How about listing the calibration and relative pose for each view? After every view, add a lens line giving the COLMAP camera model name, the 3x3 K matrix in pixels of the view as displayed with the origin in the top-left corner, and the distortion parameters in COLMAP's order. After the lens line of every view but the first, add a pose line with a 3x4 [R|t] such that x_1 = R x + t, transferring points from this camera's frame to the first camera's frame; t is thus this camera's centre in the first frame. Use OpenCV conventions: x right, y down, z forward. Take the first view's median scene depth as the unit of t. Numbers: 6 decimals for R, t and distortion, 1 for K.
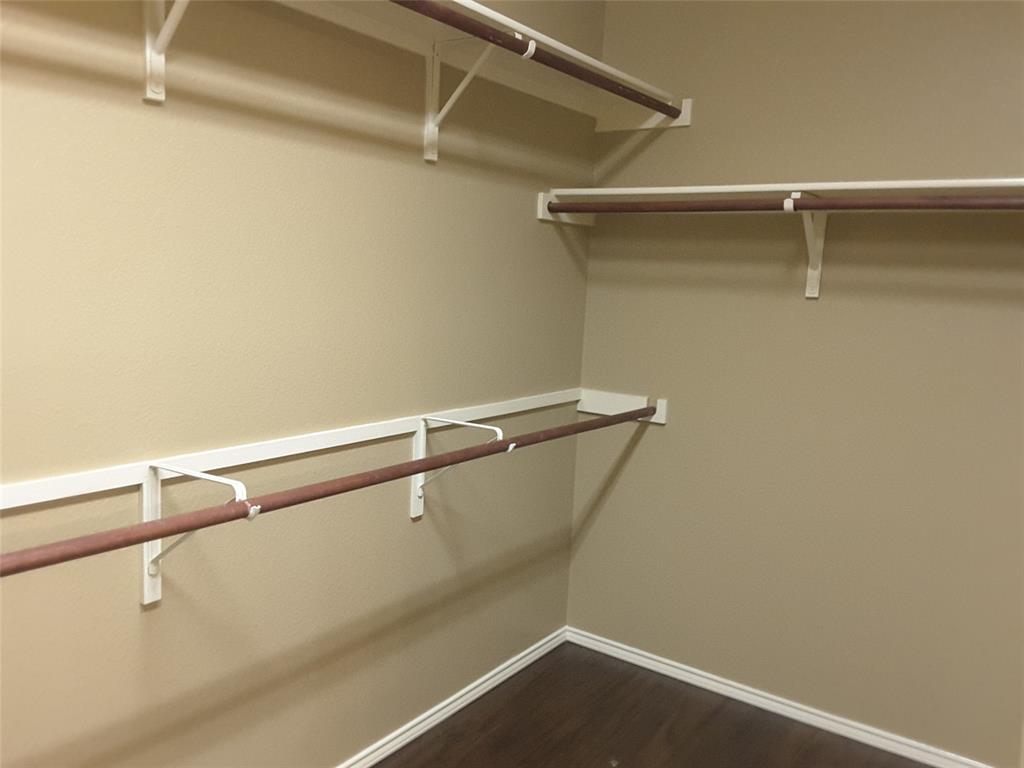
lens RADIAL K [[826.8, 0, 510.8], [0, 826.8, 395.0], [0, 0, 1]] dist [0.093943, -0.156701]
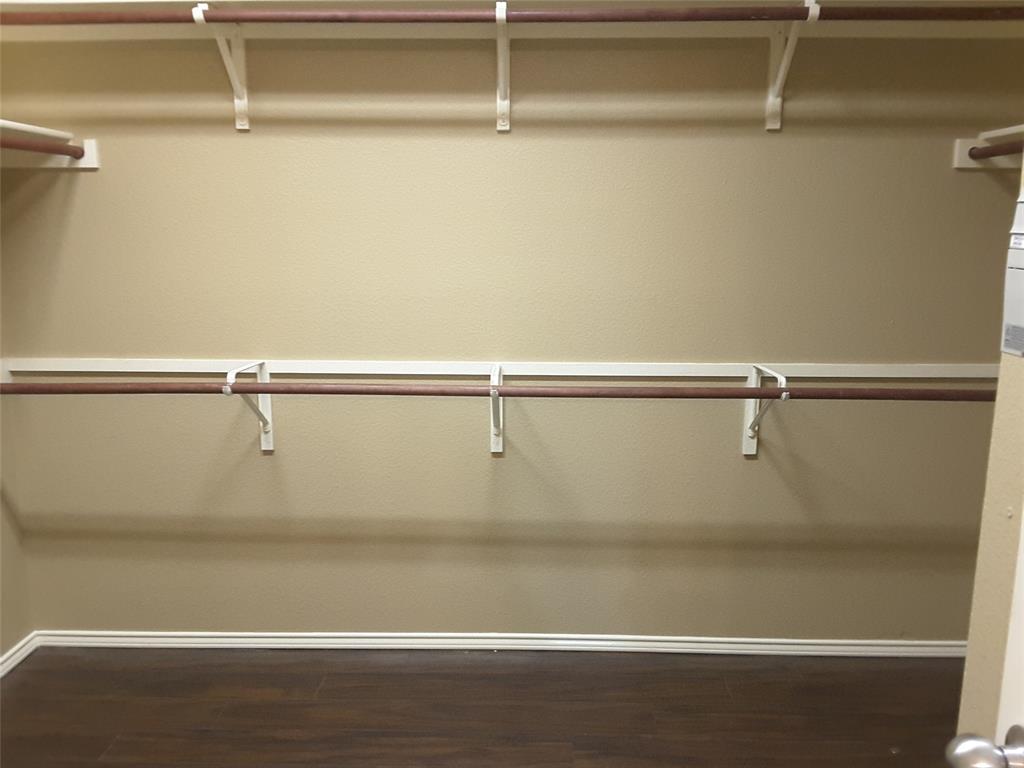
lens RADIAL K [[826.8, 0, 510.8], [0, 826.8, 395.0], [0, 0, 1]] dist [0.093943, -0.156701]
pose [[0.548031, 0.119212, -0.827919, 0.628041], [-0.098007, 0.992126, 0.077982, 0.011506], [0.830697, 0.038406, 0.555399, 0.110461]]
